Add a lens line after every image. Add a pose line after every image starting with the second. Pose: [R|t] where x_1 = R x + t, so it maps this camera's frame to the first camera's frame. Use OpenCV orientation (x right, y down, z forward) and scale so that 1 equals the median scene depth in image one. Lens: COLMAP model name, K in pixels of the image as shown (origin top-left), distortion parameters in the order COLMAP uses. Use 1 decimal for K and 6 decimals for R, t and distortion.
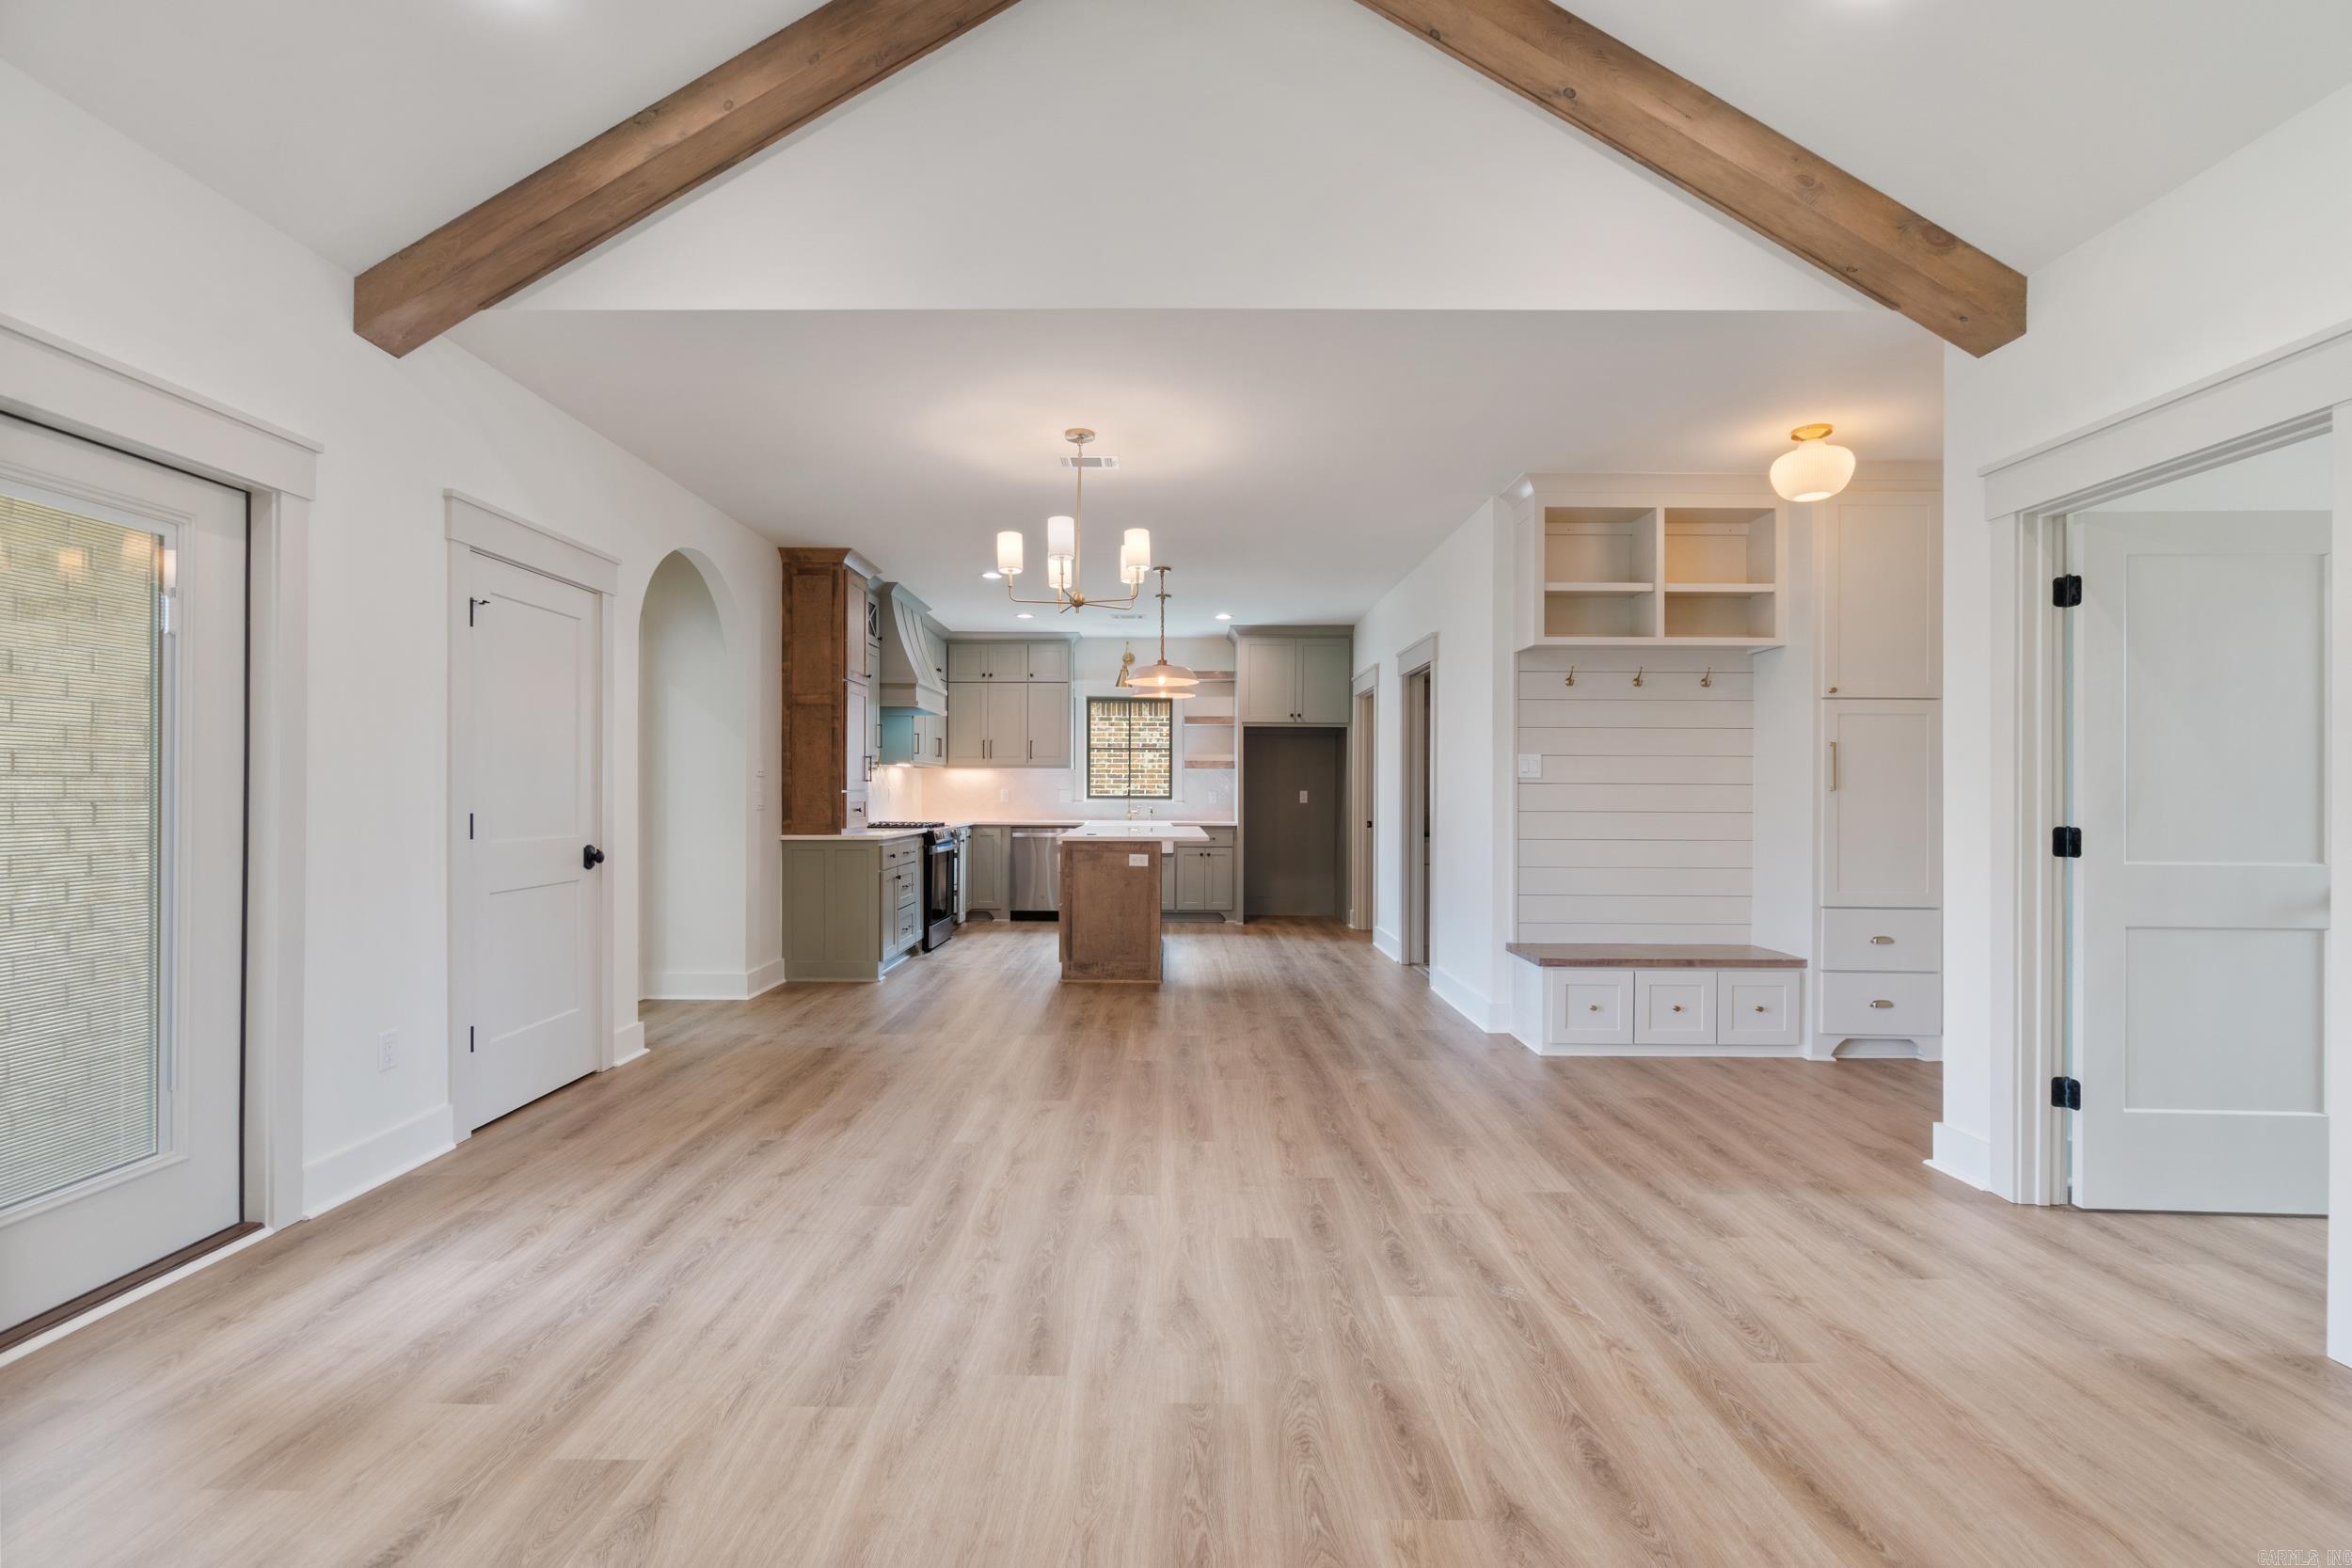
lens RADIAL K [[1012.1, 0, 1172.9], [0, 1012.1, 787.5], [0, 0, 1]] dist [-0.002321, -0.000246]
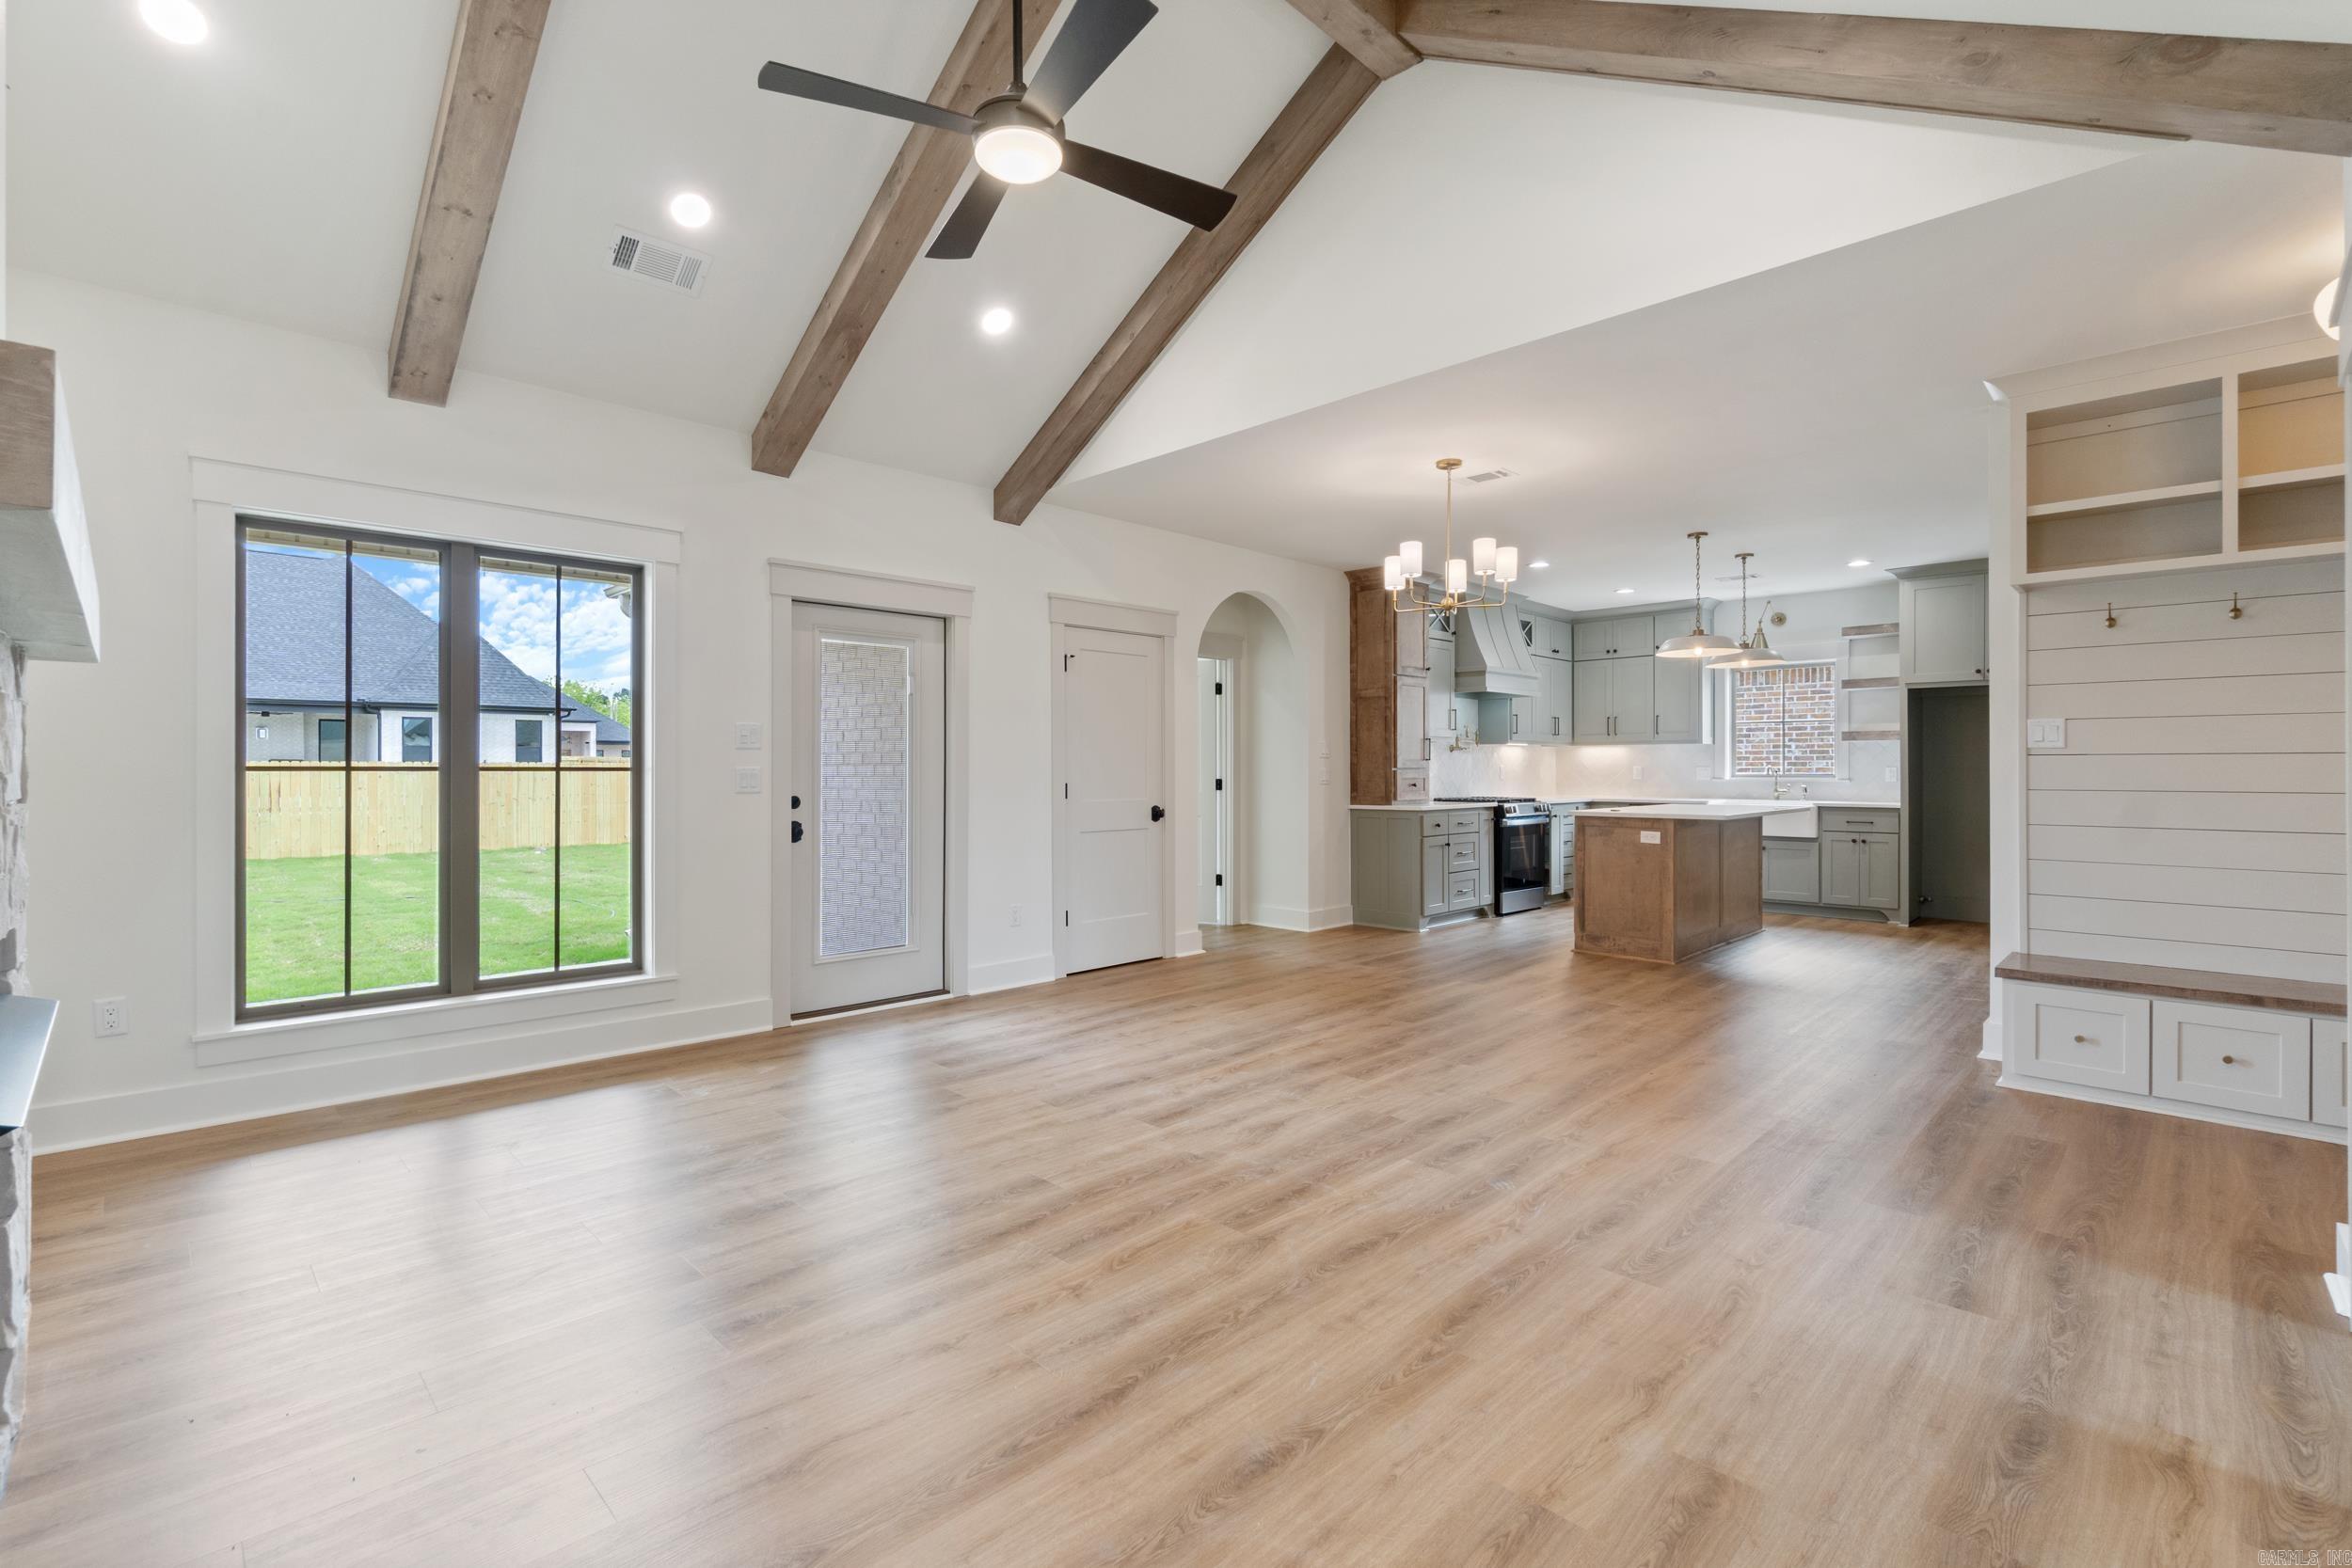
lens RADIAL K [[1051.4, 0, 1171.0], [0, 1051.4, 768.3], [0, 0, 1]] dist [-0.003182, 0.000250]
pose [[0.707465, -0.004871, -0.706732, 0.475719], [0.006826, 0.999977, -0.000058, 0.001458], [0.706716, -0.004783, 0.707482, -0.078106]]
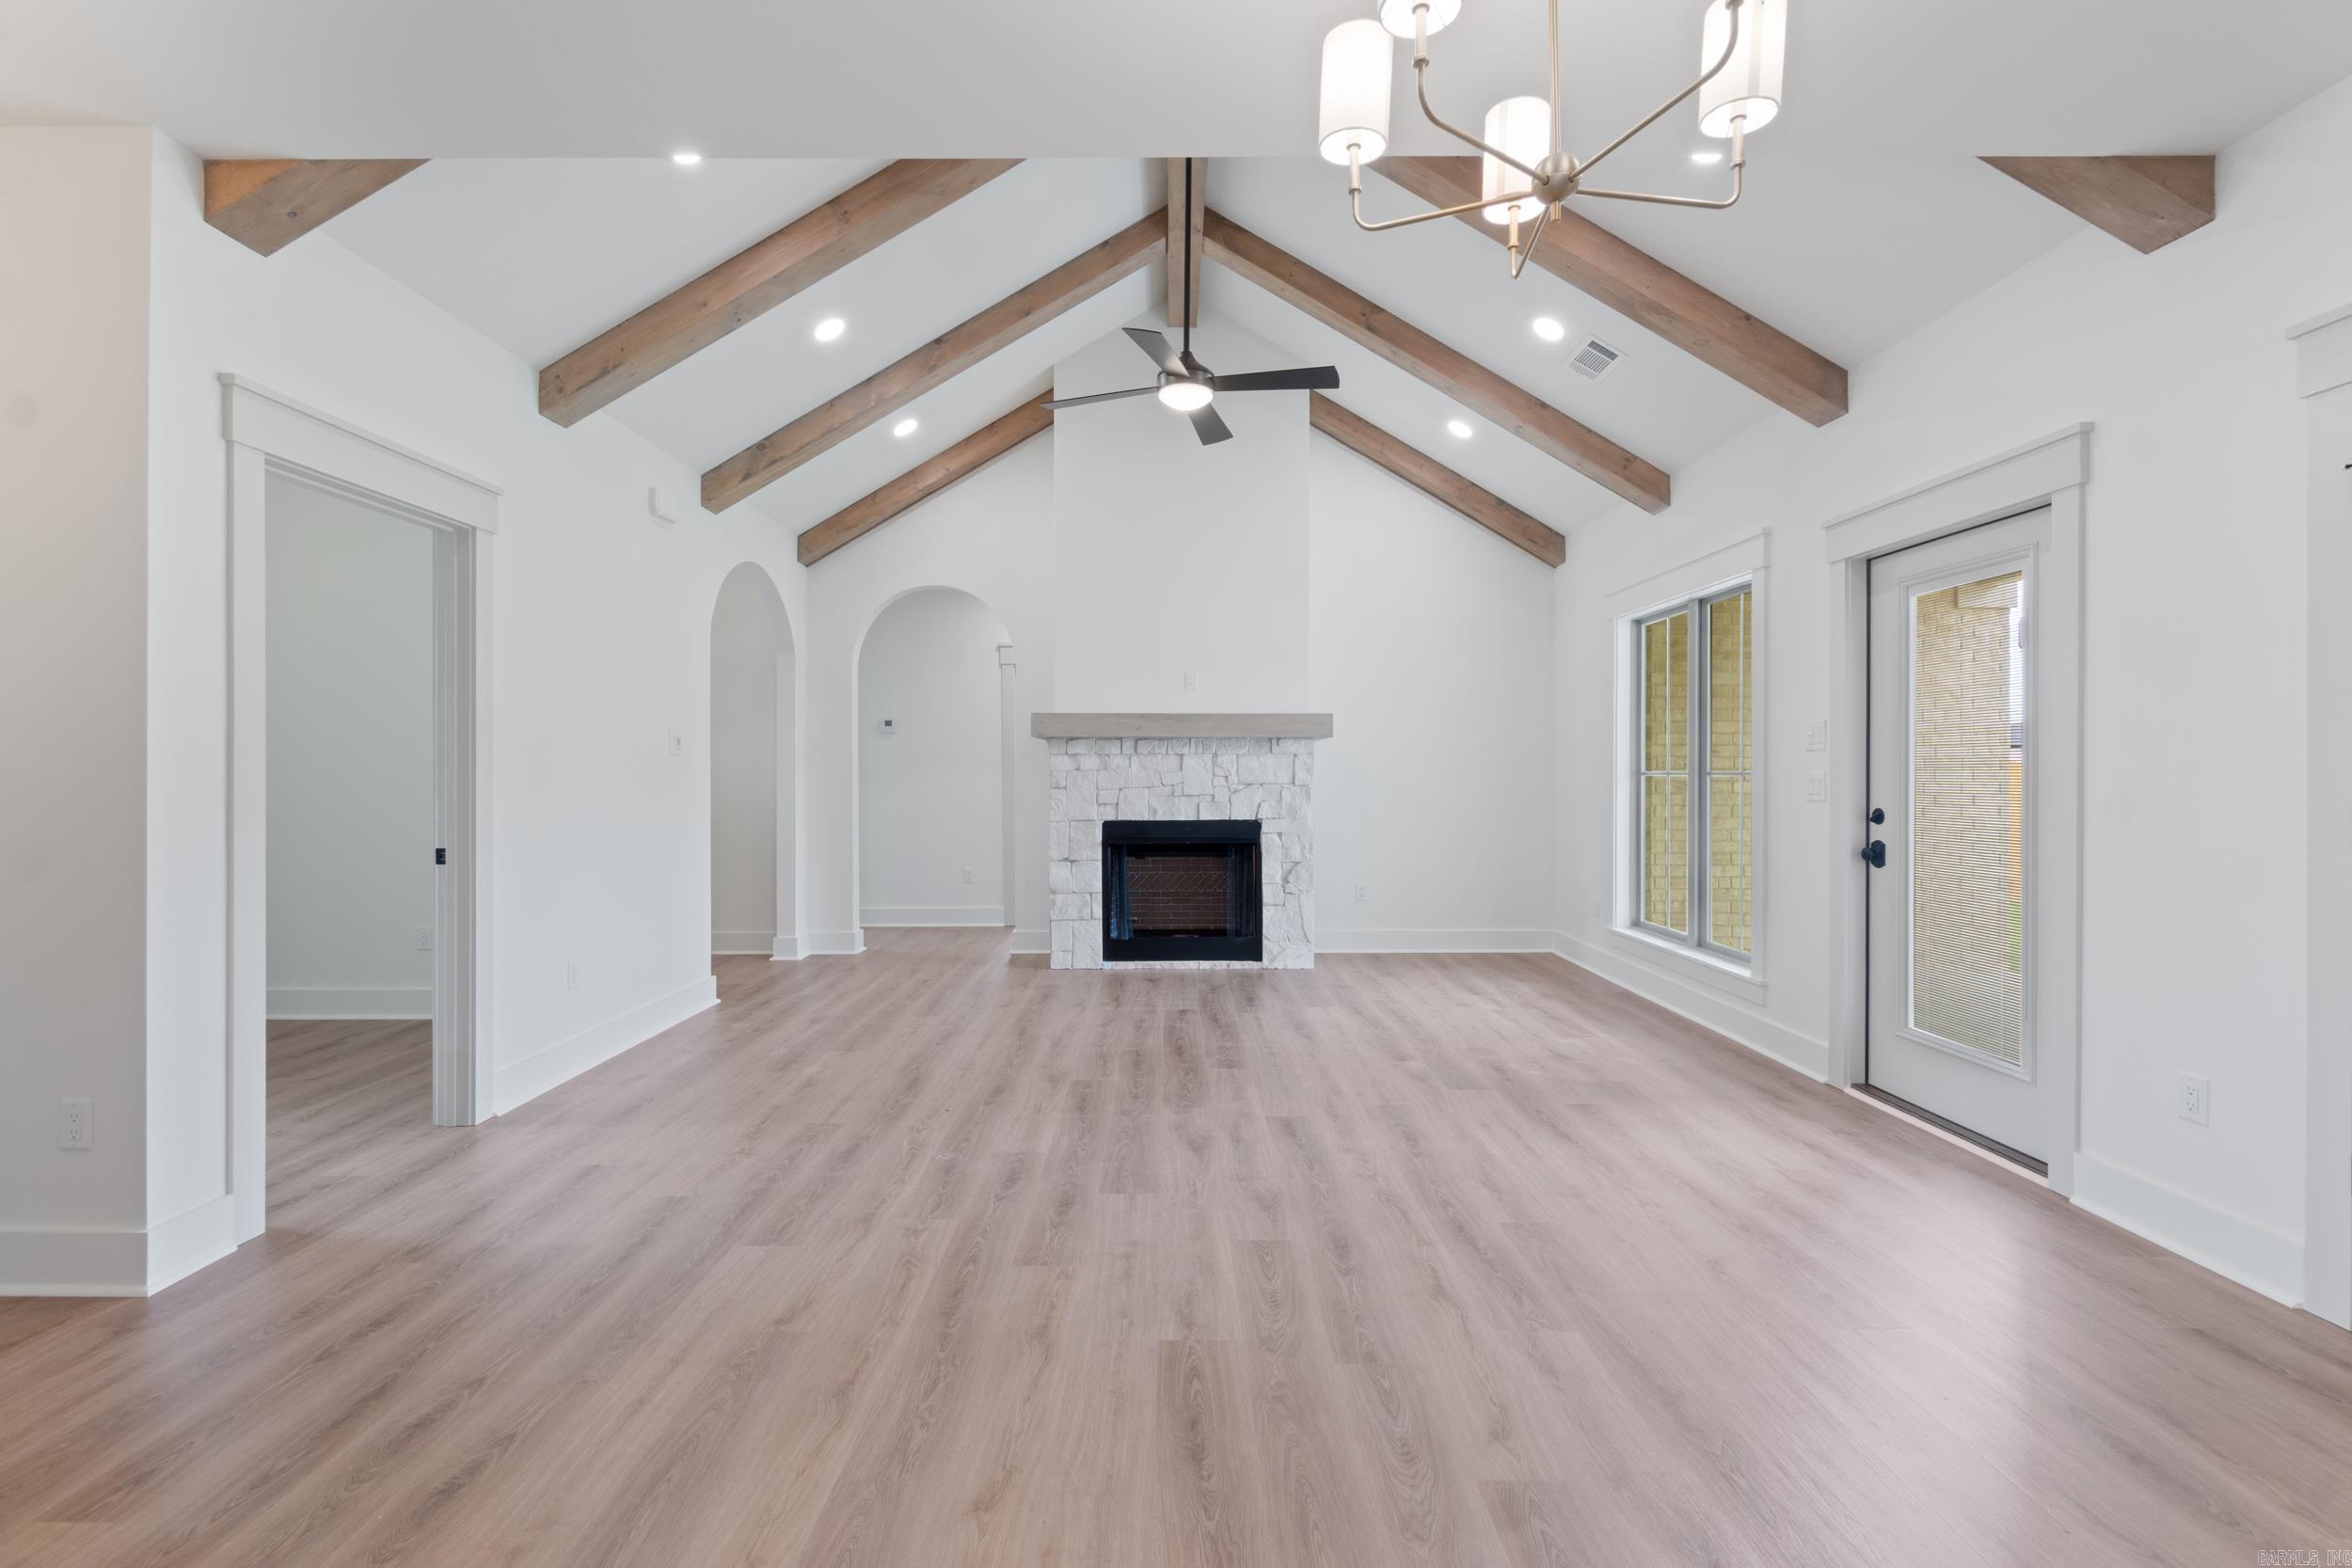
lens RADIAL K [[1017.9, 0, 1166.1], [0, 1017.9, 775.4], [0, 0, 1]] dist [-0.002427, -0.000242]
pose [[-0.999990, -0.003927, 0.002057, 0.026037], [-0.003936, 0.999983, -0.004220, 0.006938], [-0.002041, -0.004228, -0.999989, 1.171903]]
